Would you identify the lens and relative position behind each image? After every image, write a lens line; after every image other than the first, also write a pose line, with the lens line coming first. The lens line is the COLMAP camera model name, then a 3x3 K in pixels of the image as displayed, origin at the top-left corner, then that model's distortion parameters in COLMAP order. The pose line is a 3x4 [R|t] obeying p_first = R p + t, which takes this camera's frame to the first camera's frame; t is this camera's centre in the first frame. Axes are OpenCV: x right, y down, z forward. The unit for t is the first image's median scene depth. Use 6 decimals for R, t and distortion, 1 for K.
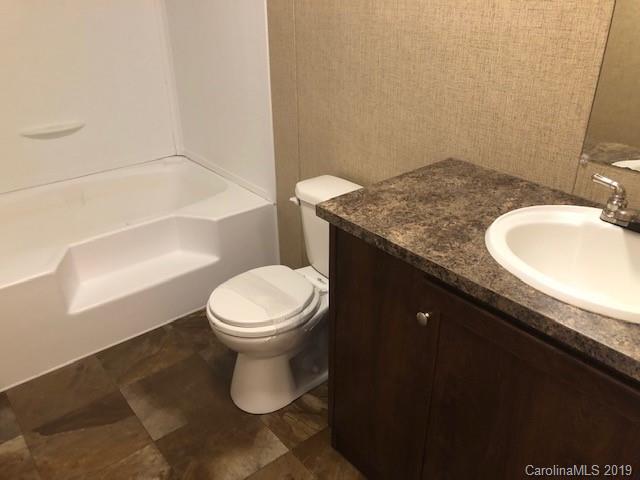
lens RADIAL K [[524.5, 0, 320.0], [0, 524.5, 240.0], [0, 0, 1]] dist [0.007333, 0.009255]
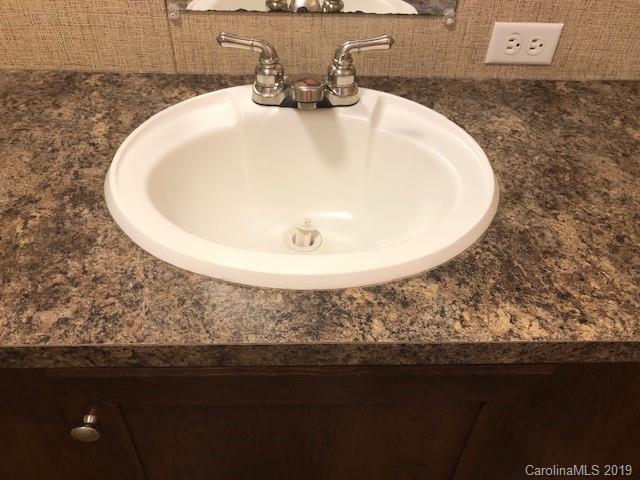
lens RADIAL K [[523.5, 0, 320.0], [0, 523.5, 240.0], [0, 0, 1]] dist [-0.035972, 0.009544]
pose [[0.605061, -0.508803, 0.612389, 0.122345], [0.331907, 0.860331, 0.386870, -0.117152], [-0.723698, -0.030824, 0.689428, 0.526476]]
